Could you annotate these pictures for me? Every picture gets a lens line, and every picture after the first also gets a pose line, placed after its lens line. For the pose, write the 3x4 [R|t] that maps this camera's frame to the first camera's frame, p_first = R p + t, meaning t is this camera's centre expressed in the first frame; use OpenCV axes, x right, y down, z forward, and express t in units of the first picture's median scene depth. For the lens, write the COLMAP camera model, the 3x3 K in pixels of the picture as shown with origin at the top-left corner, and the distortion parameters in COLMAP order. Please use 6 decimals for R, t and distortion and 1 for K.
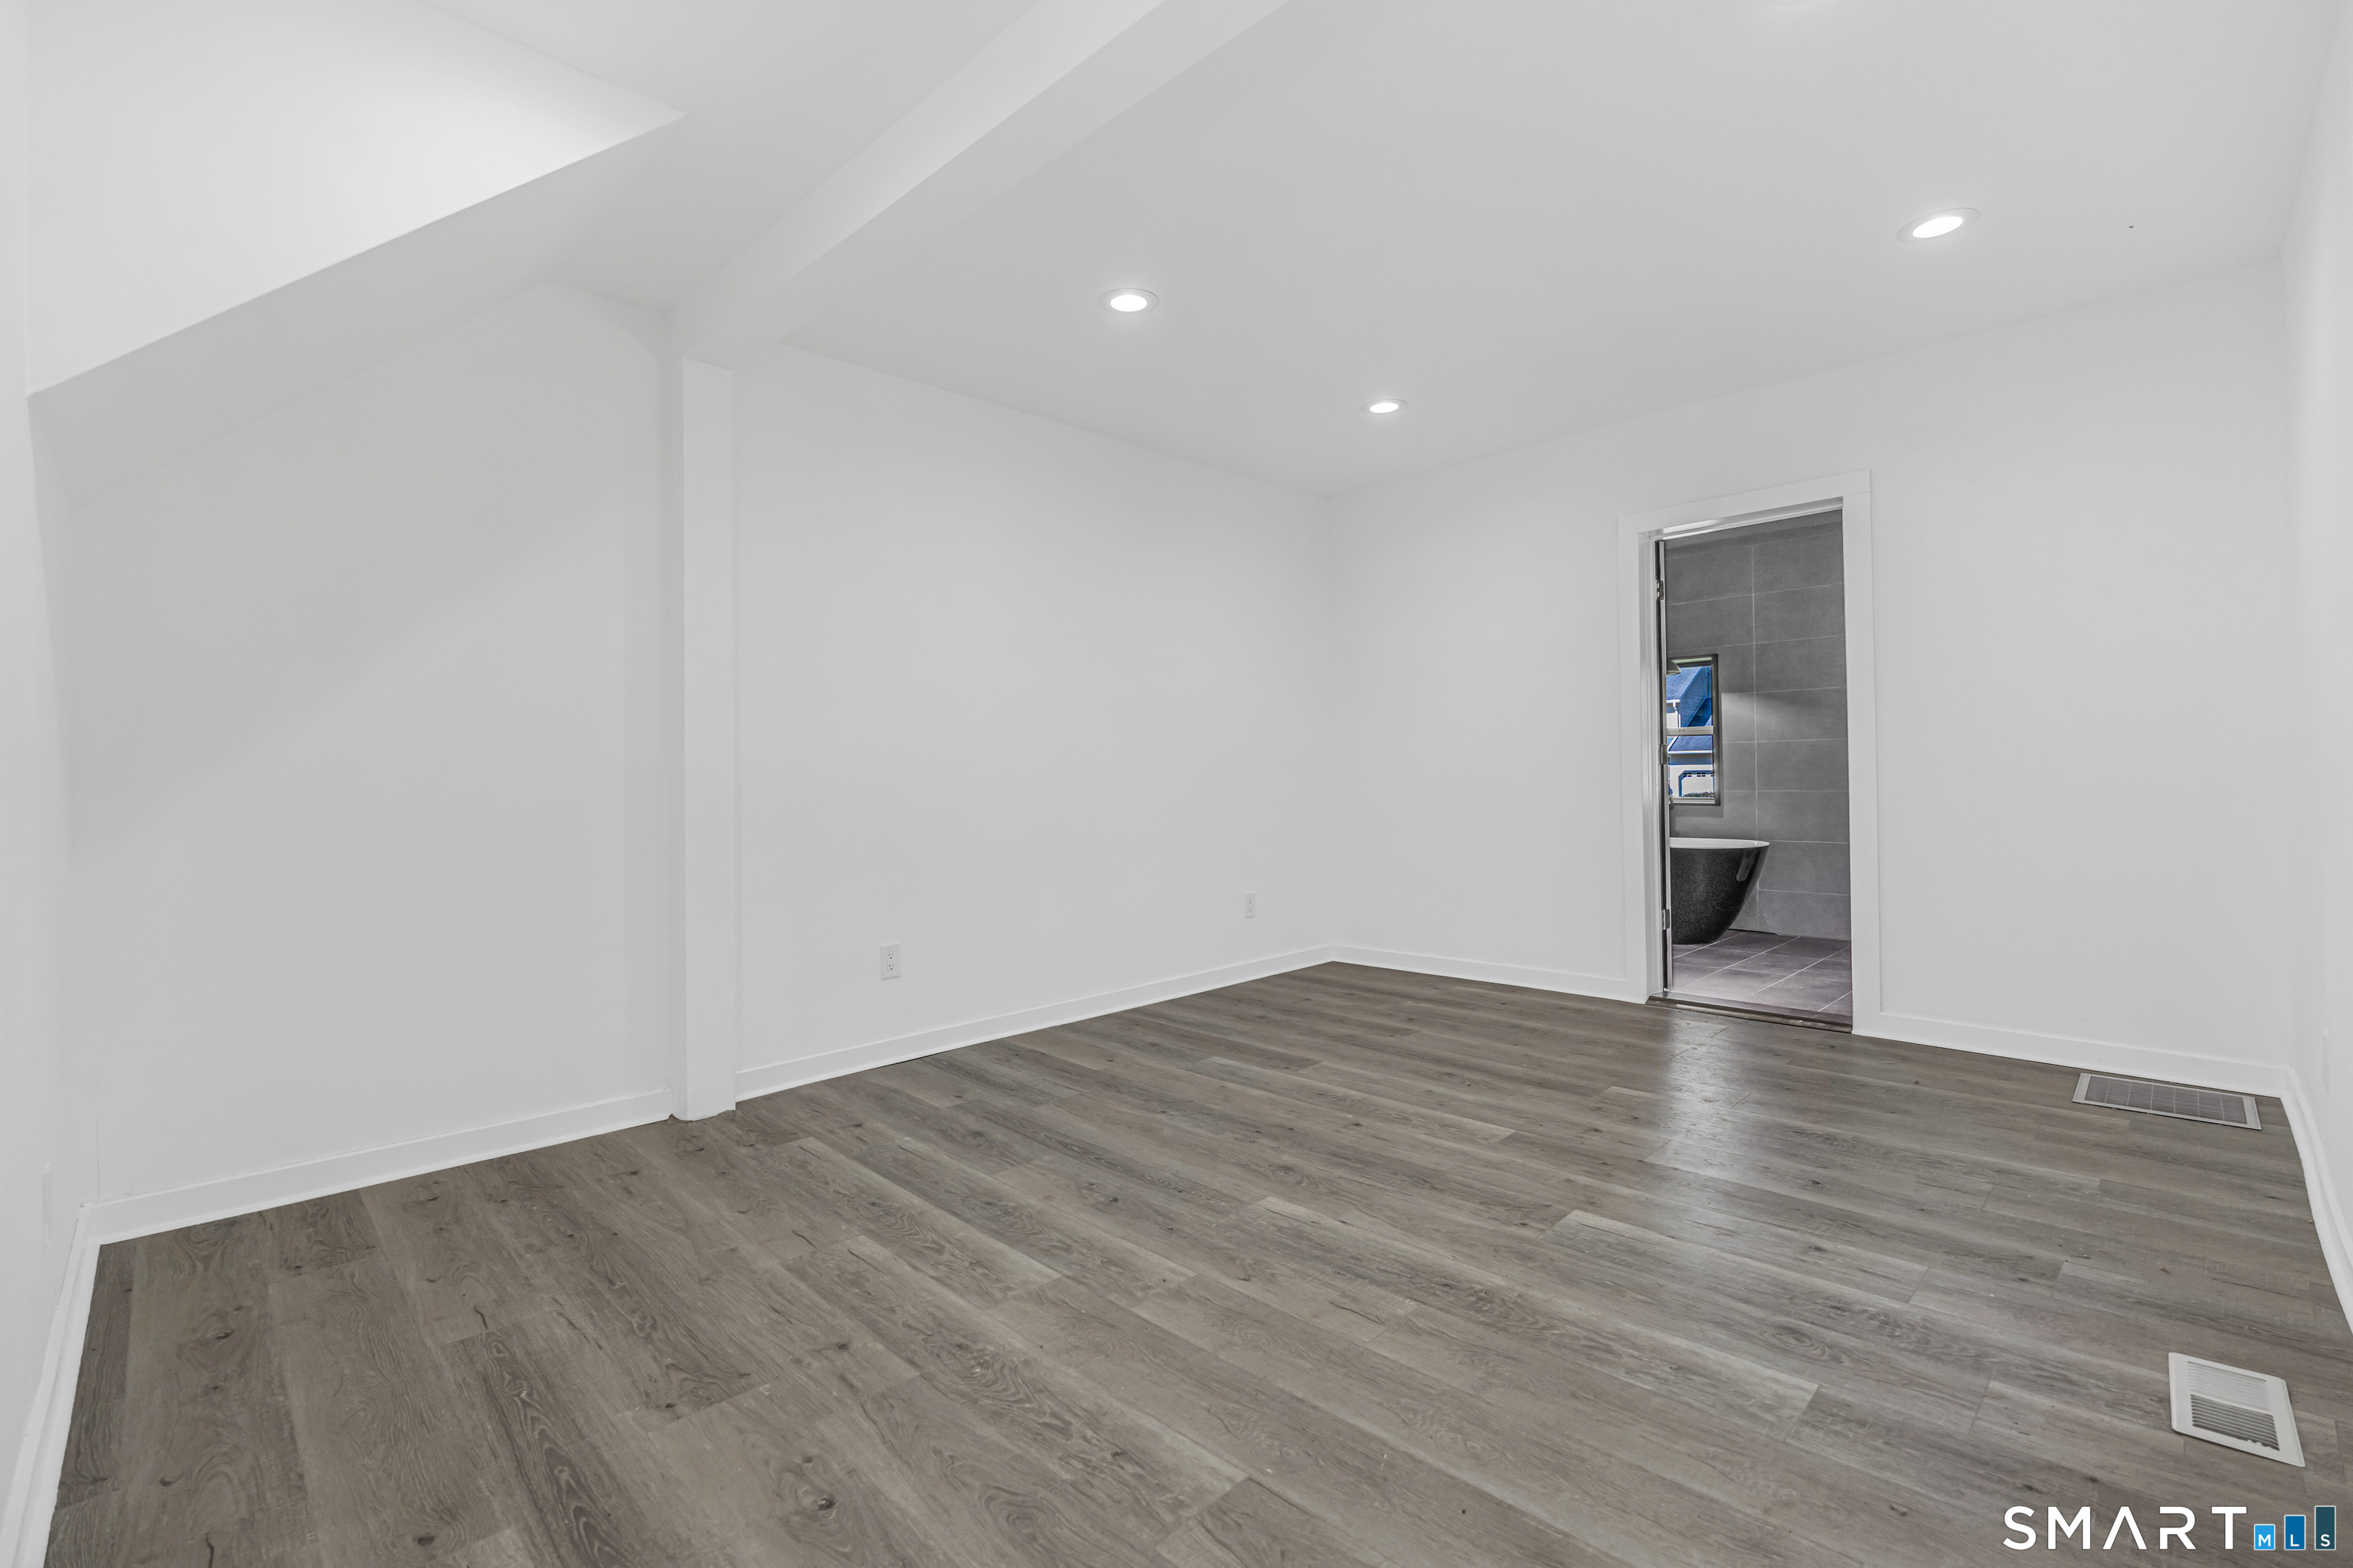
lens RADIAL K [[1045.9, 0, 1176.3], [0, 1045.9, 773.8], [0, 0, 1]] dist [-0.006933, 0.000514]
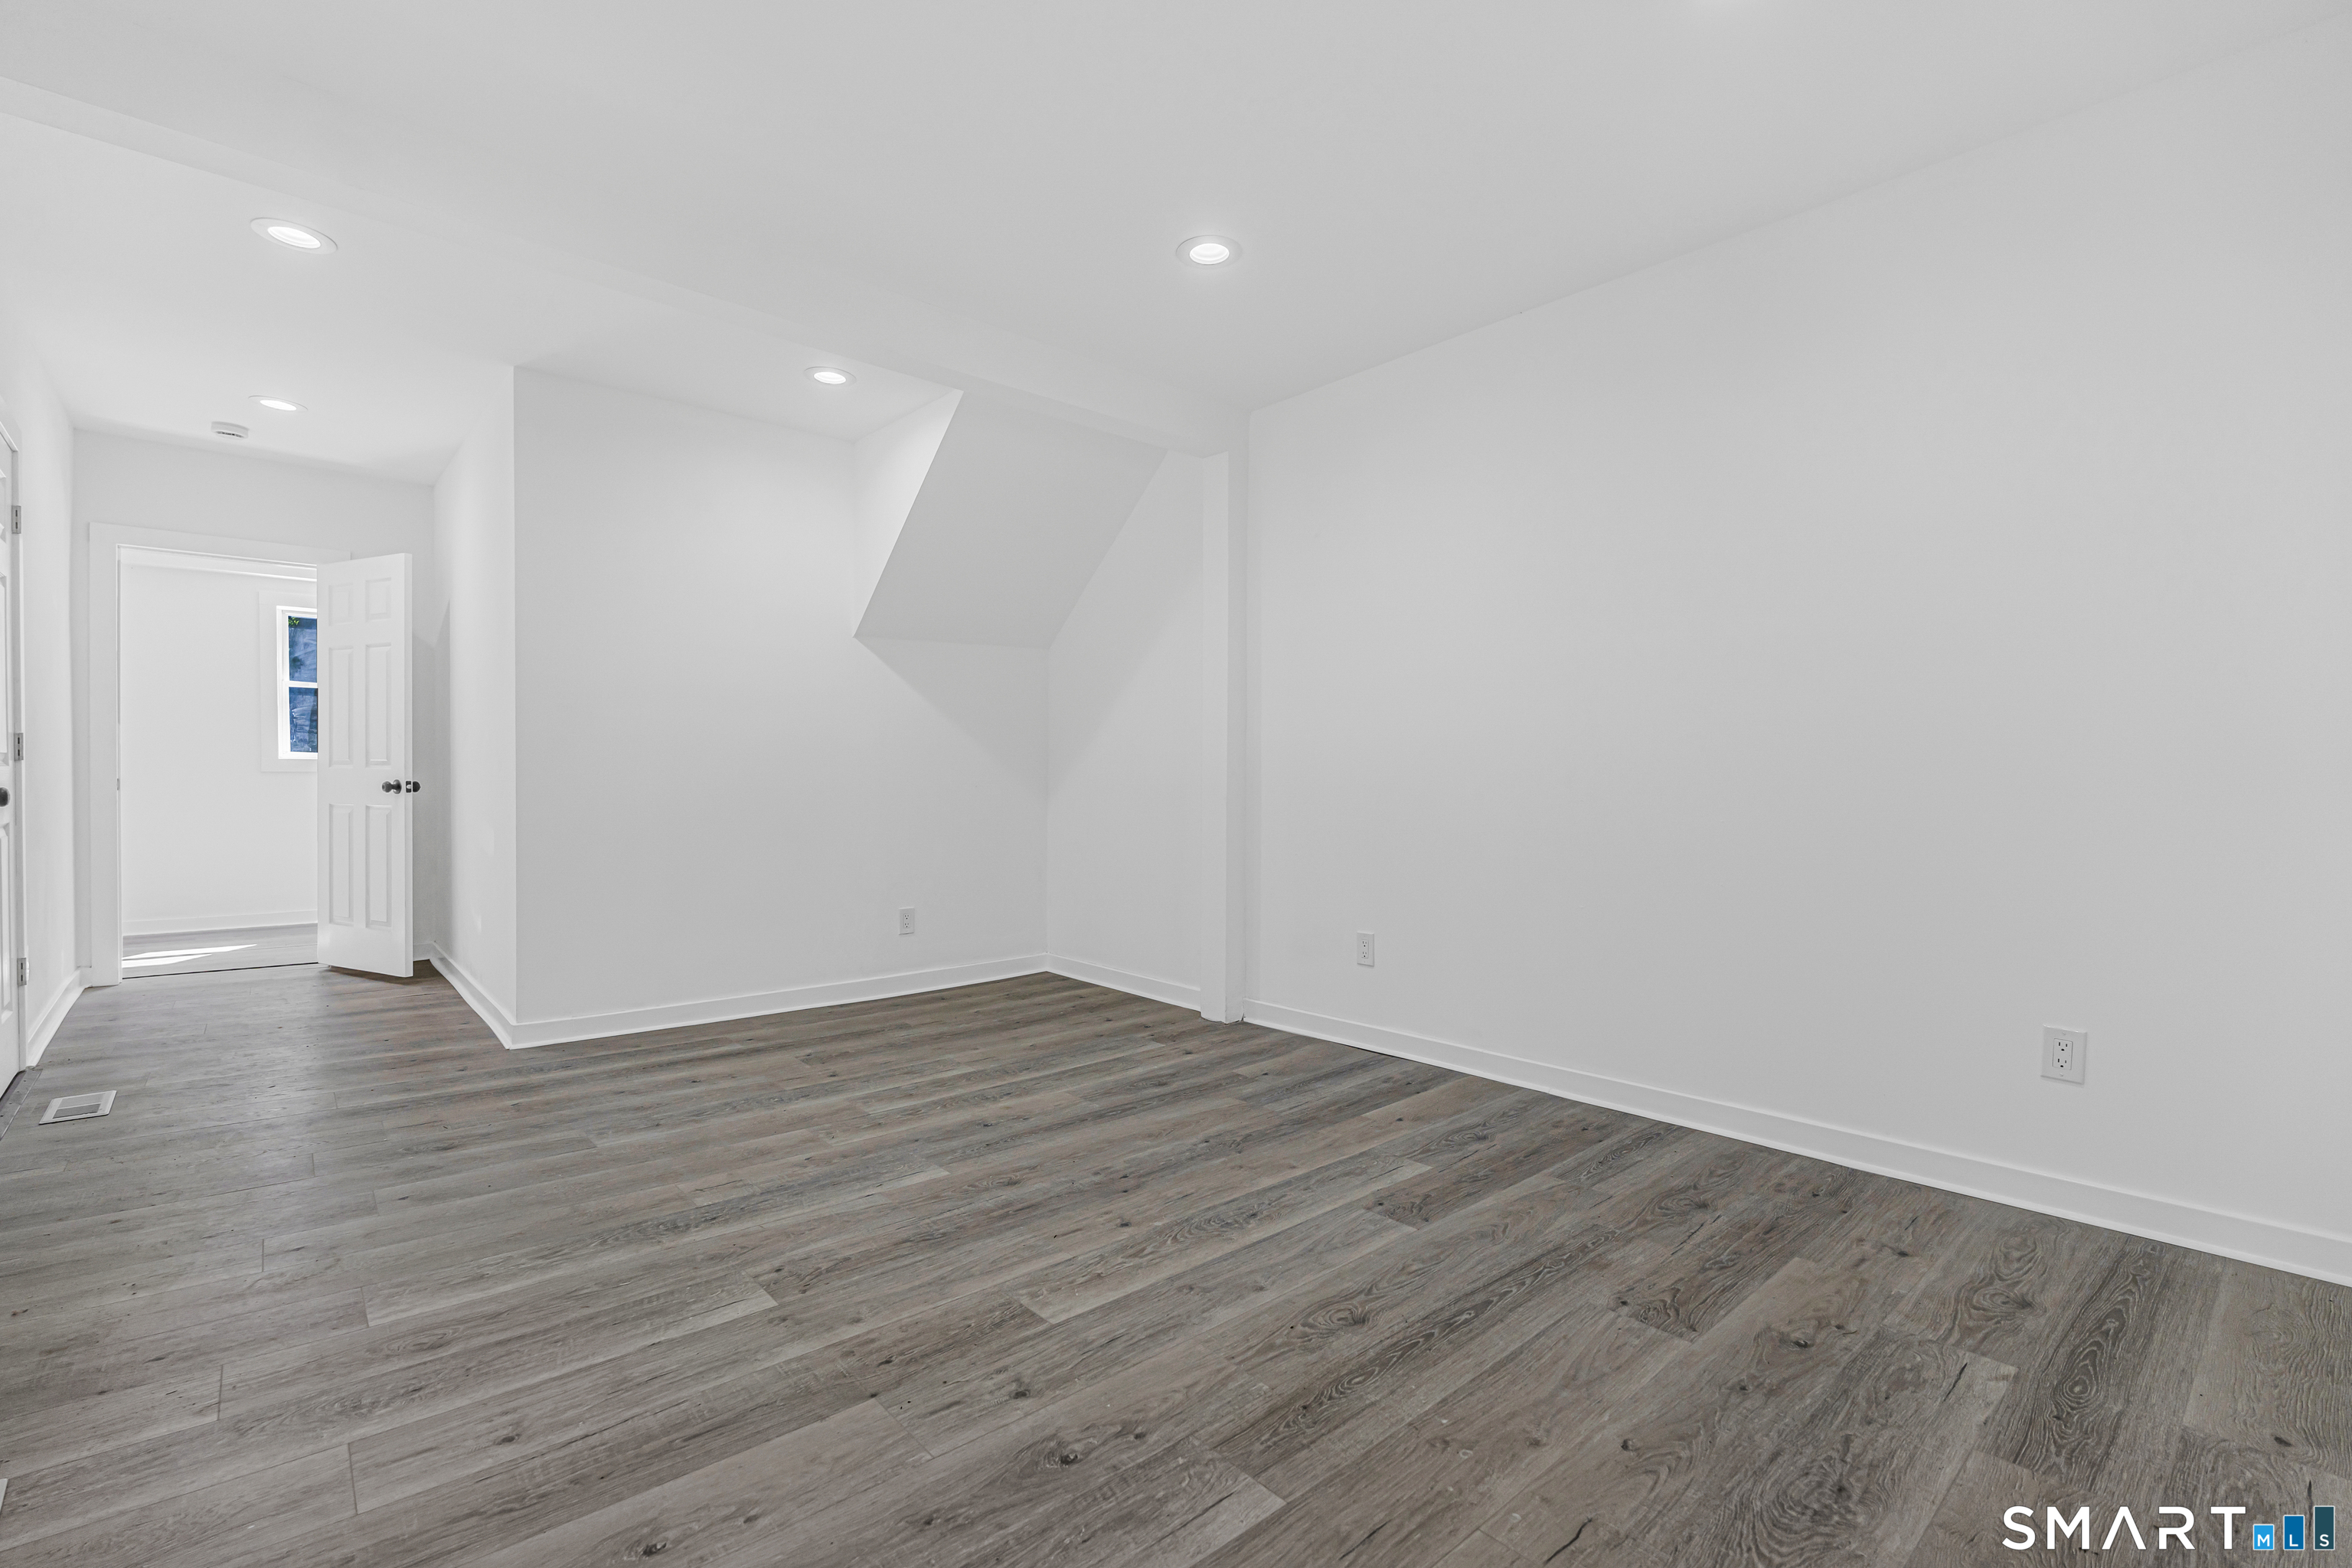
lens RADIAL K [[1045.4, 0, 1180.2], [0, 1045.4, 775.7], [0, 0, 1]] dist [-0.006933, 0.000514]
pose [[-0.060092, 0.015989, -0.998065, 1.114085], [0.000780, 0.999872, 0.015971, -0.010411], [0.998193, 0.000181, -0.060097, 1.293539]]
